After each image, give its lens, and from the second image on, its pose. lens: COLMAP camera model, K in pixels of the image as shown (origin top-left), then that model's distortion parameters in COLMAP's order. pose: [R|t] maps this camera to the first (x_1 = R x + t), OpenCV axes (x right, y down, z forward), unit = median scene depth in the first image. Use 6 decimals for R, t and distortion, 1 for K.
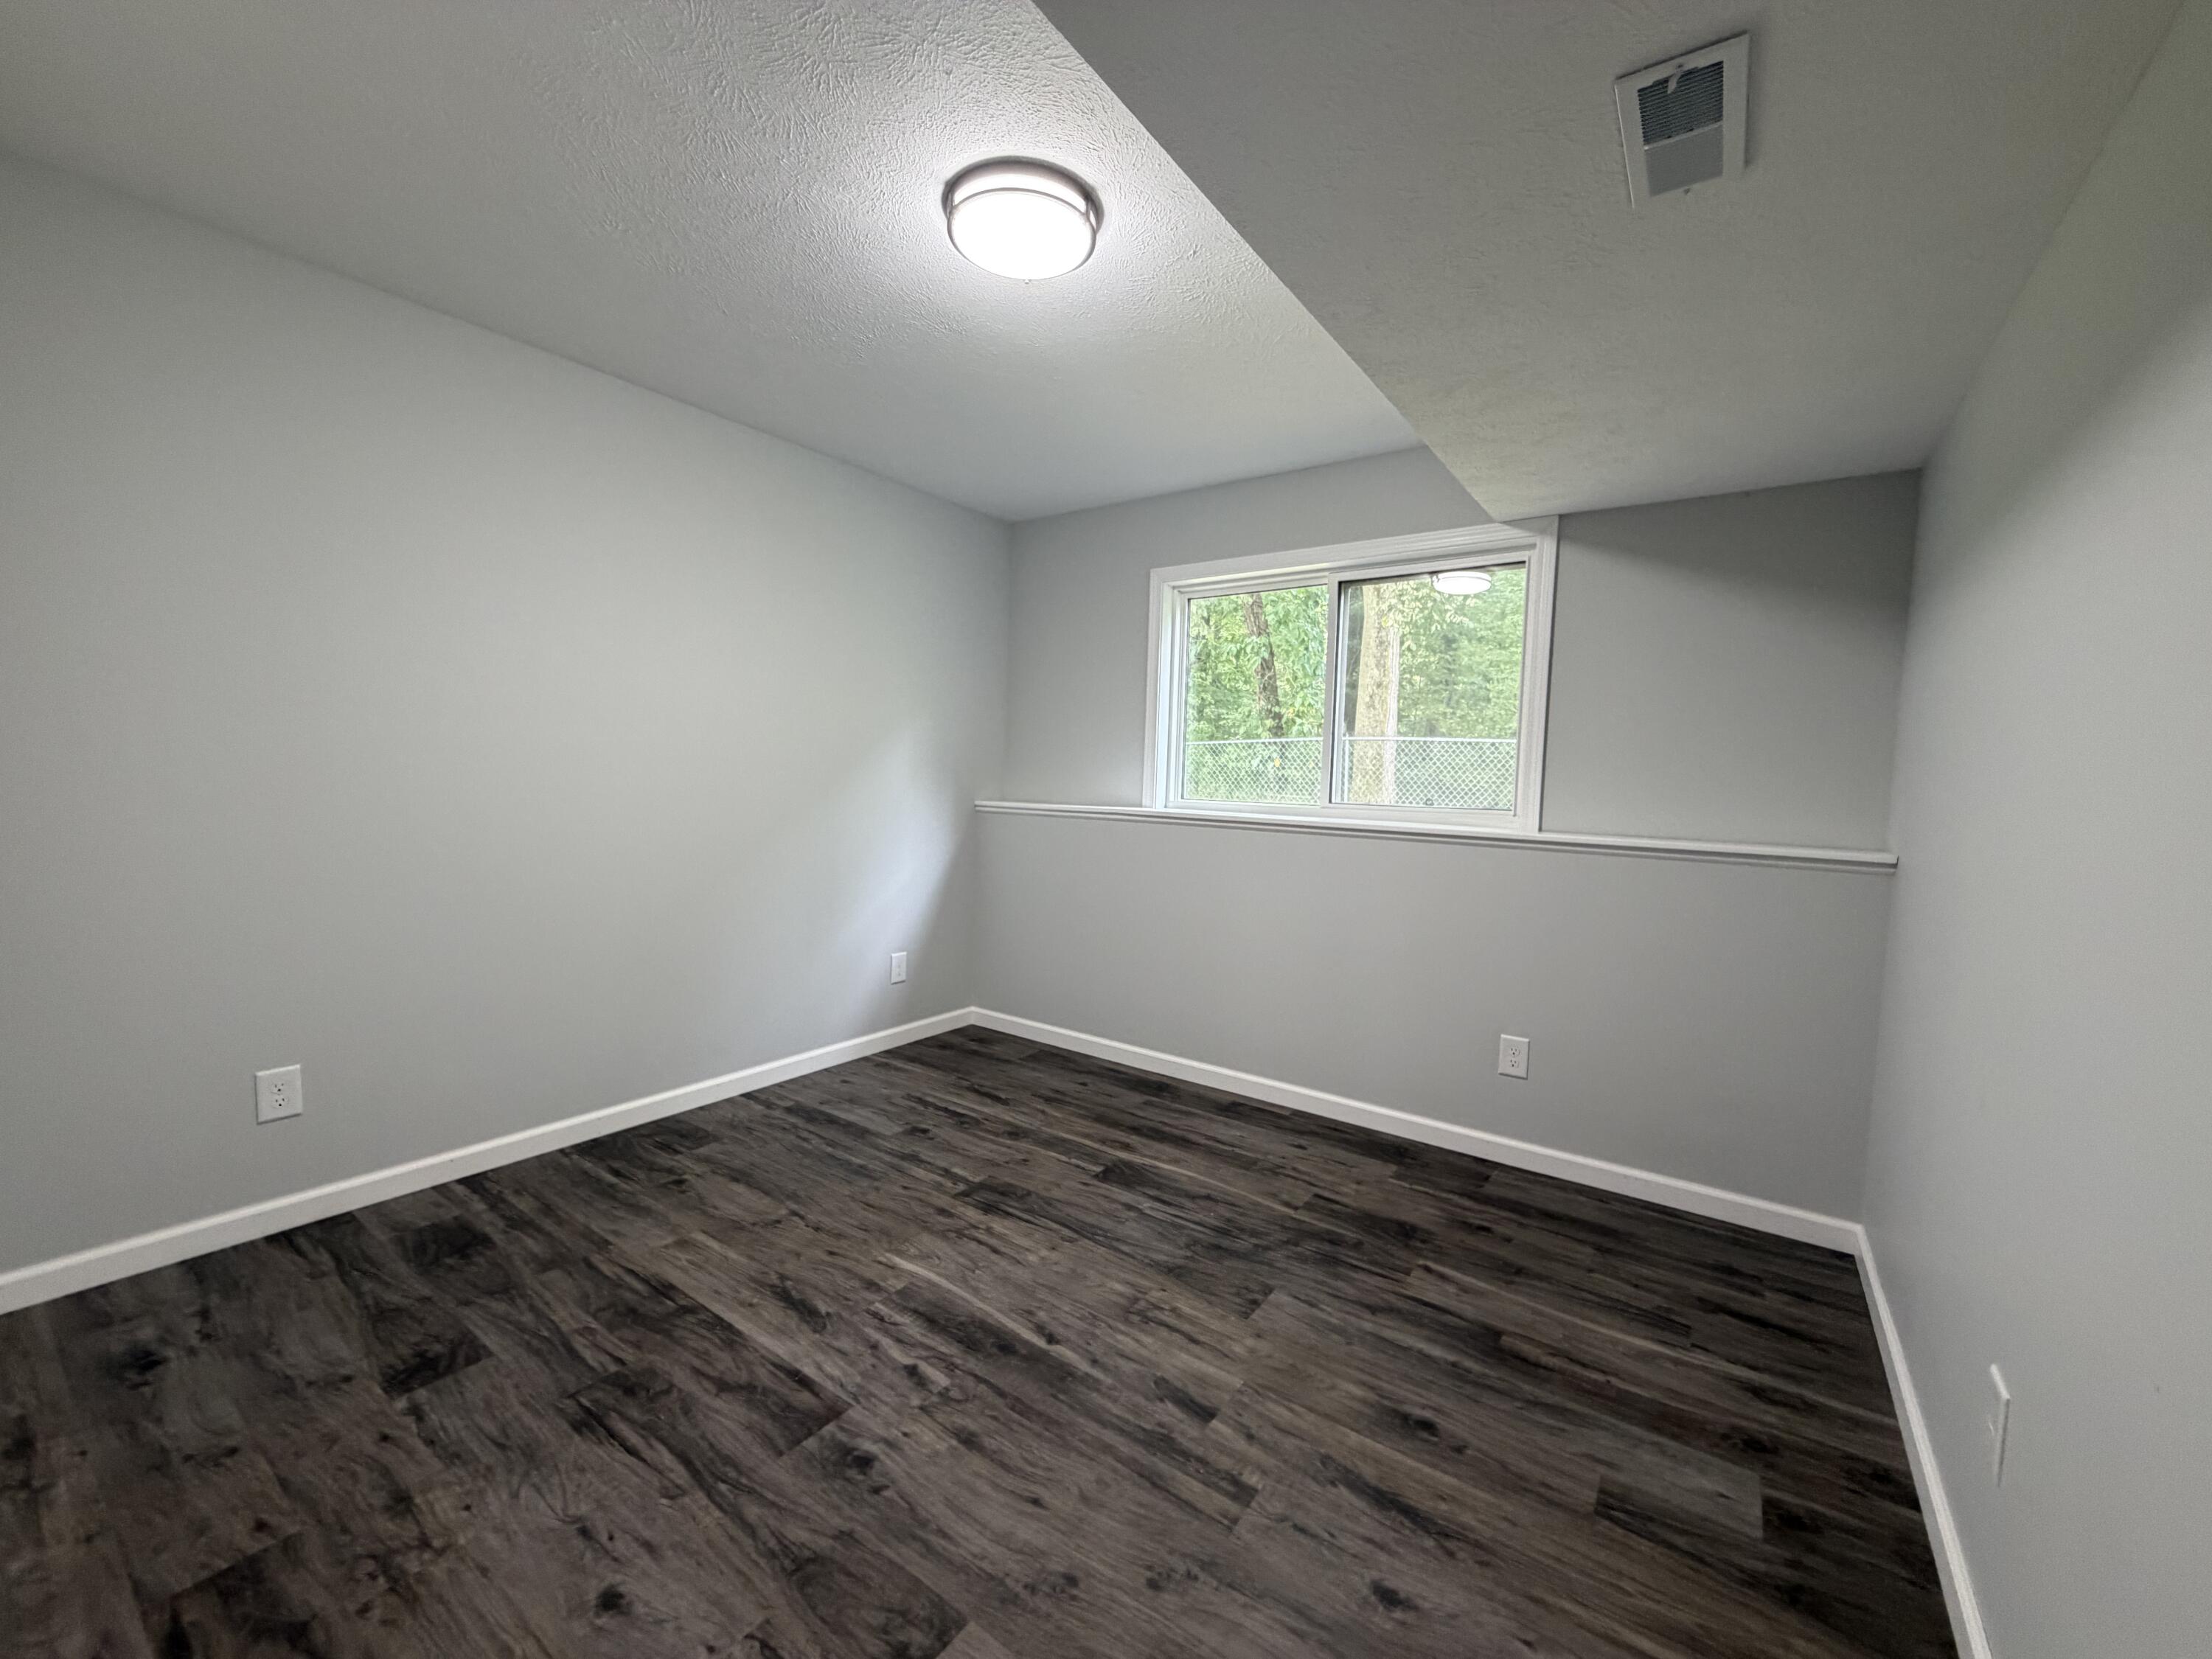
lens RADIAL K [[883.2, 0, 1097.6], [0, 883.2, 834.5], [0, 0, 1]] dist [0.000656, 0.000645]
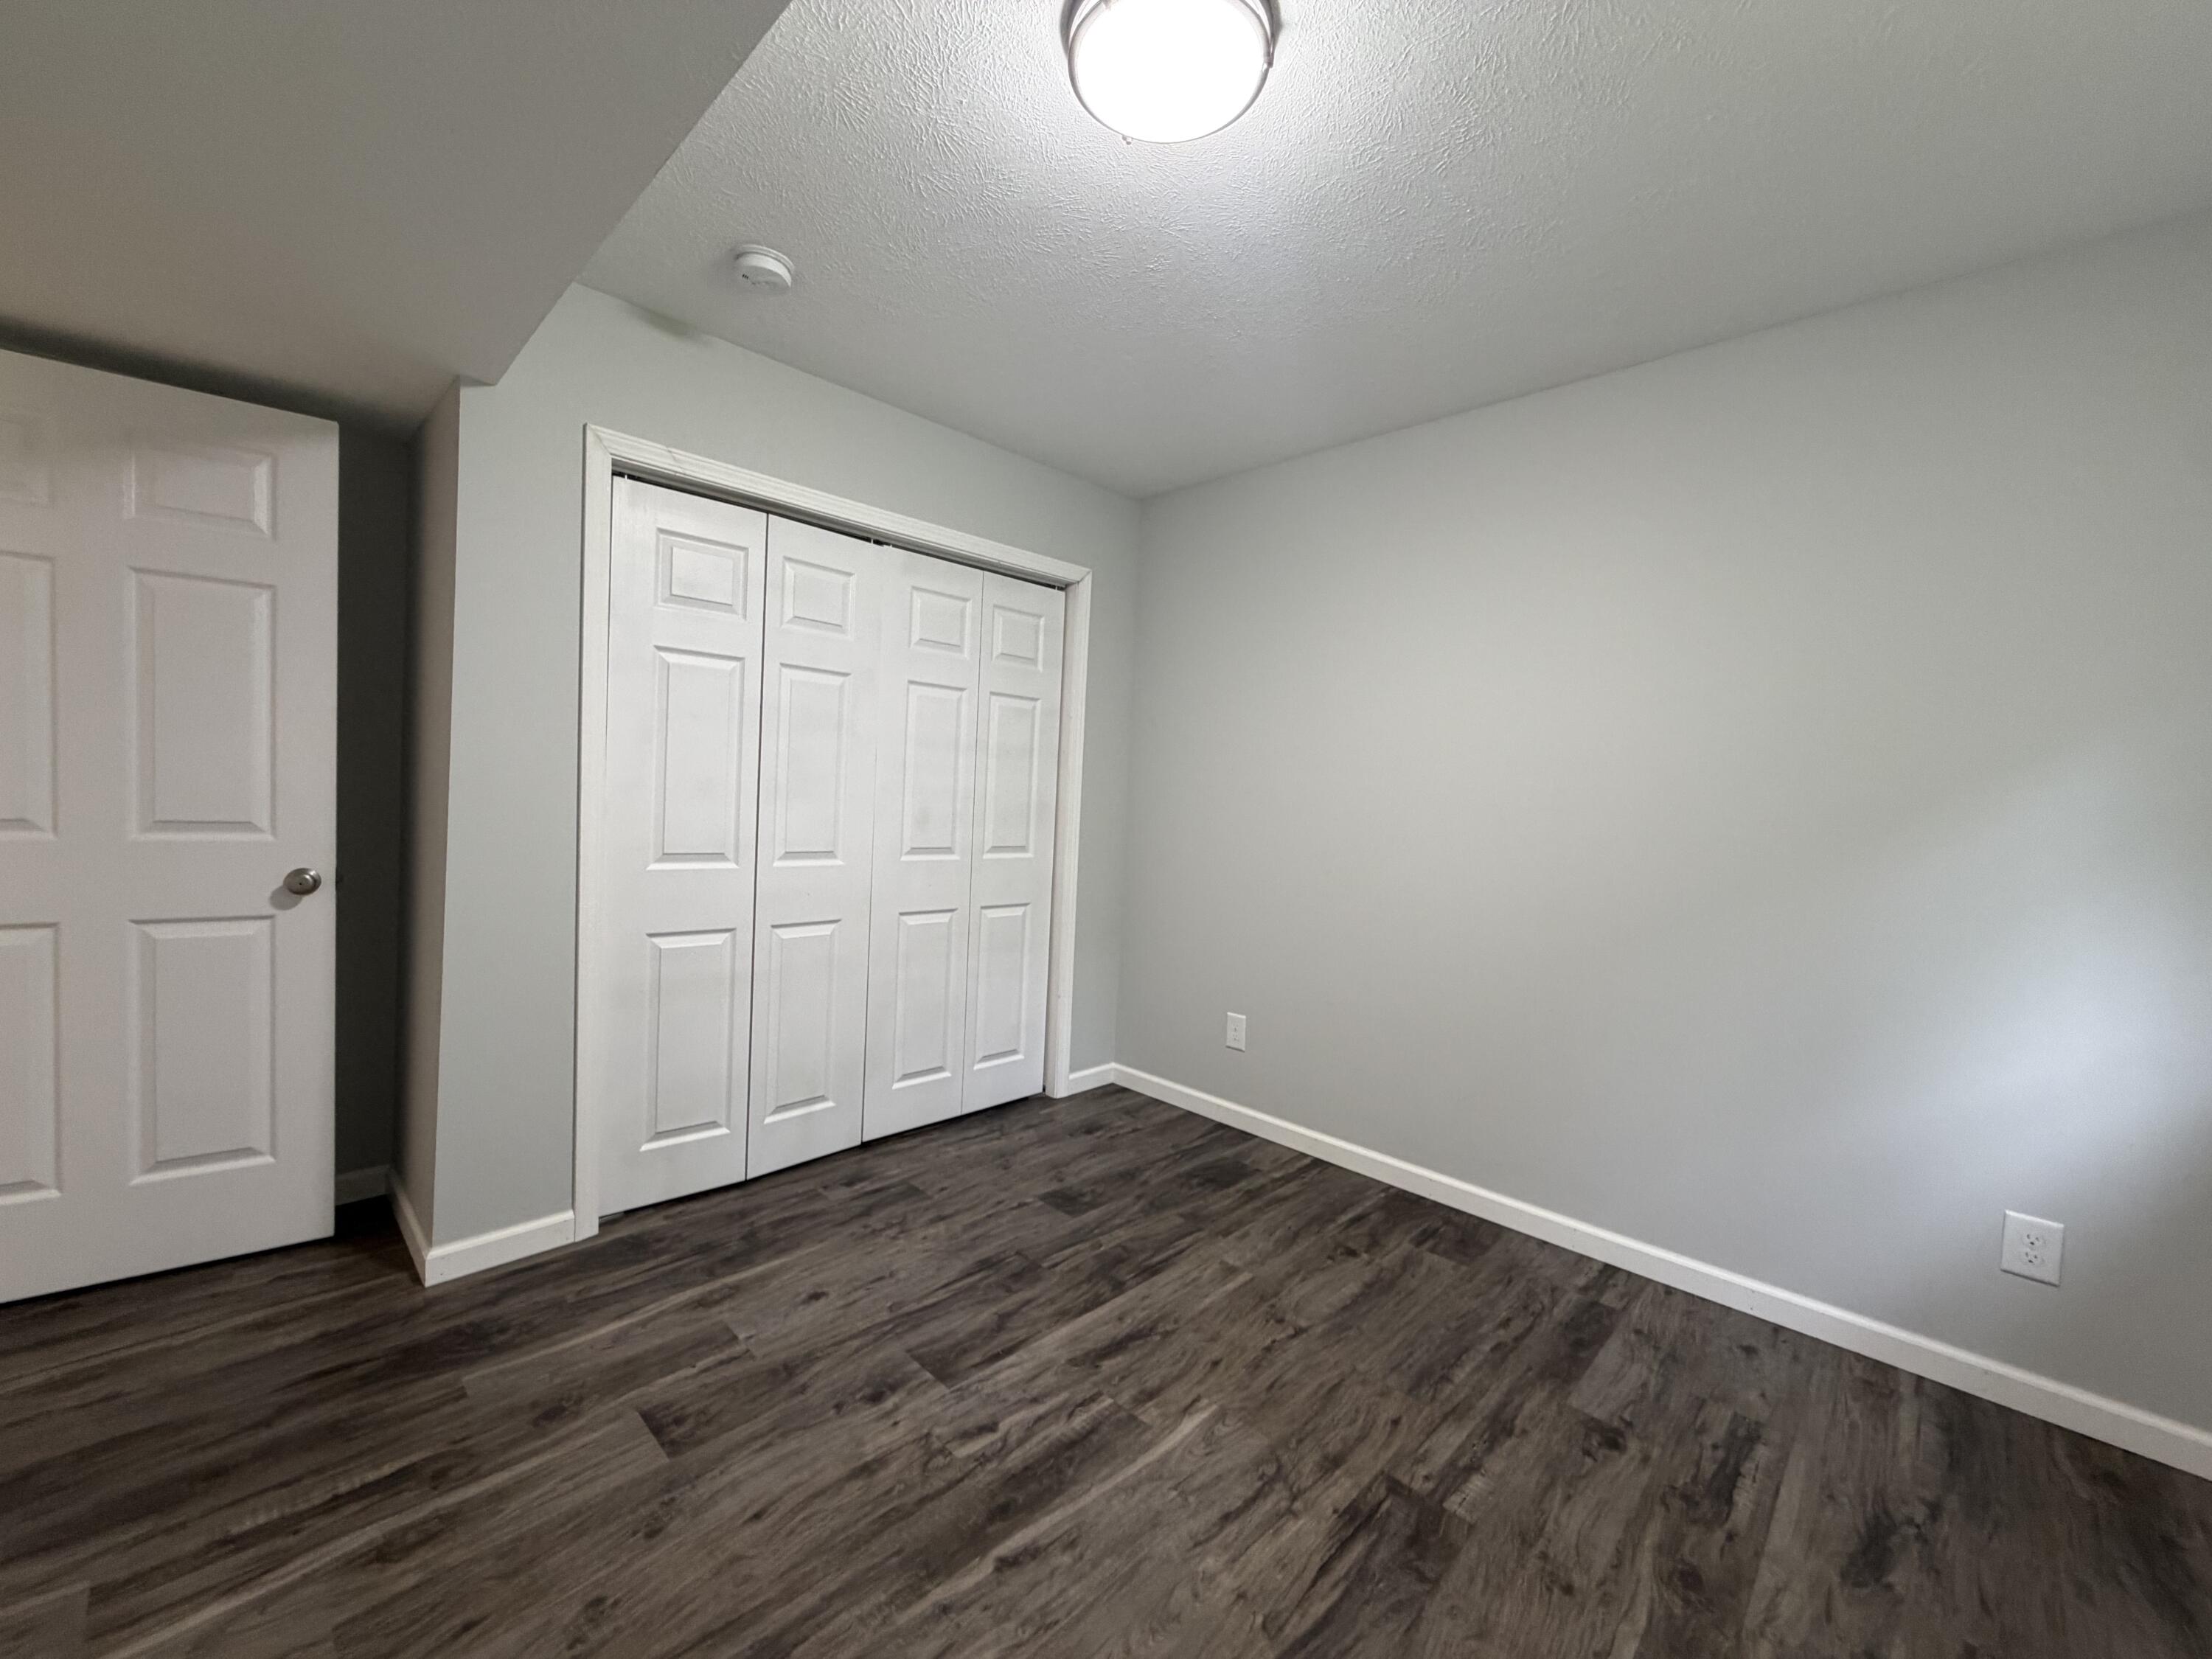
lens RADIAL K [[883.2, 0, 1097.6], [0, 883.2, 834.5], [0, 0, 1]] dist [0.000656, 0.000645]
pose [[-0.155205, 0.009476, -0.987837, 0.608303], [-0.111990, 0.993339, 0.027124, -0.050432], [0.981514, 0.114837, -0.153110, 1.042837]]
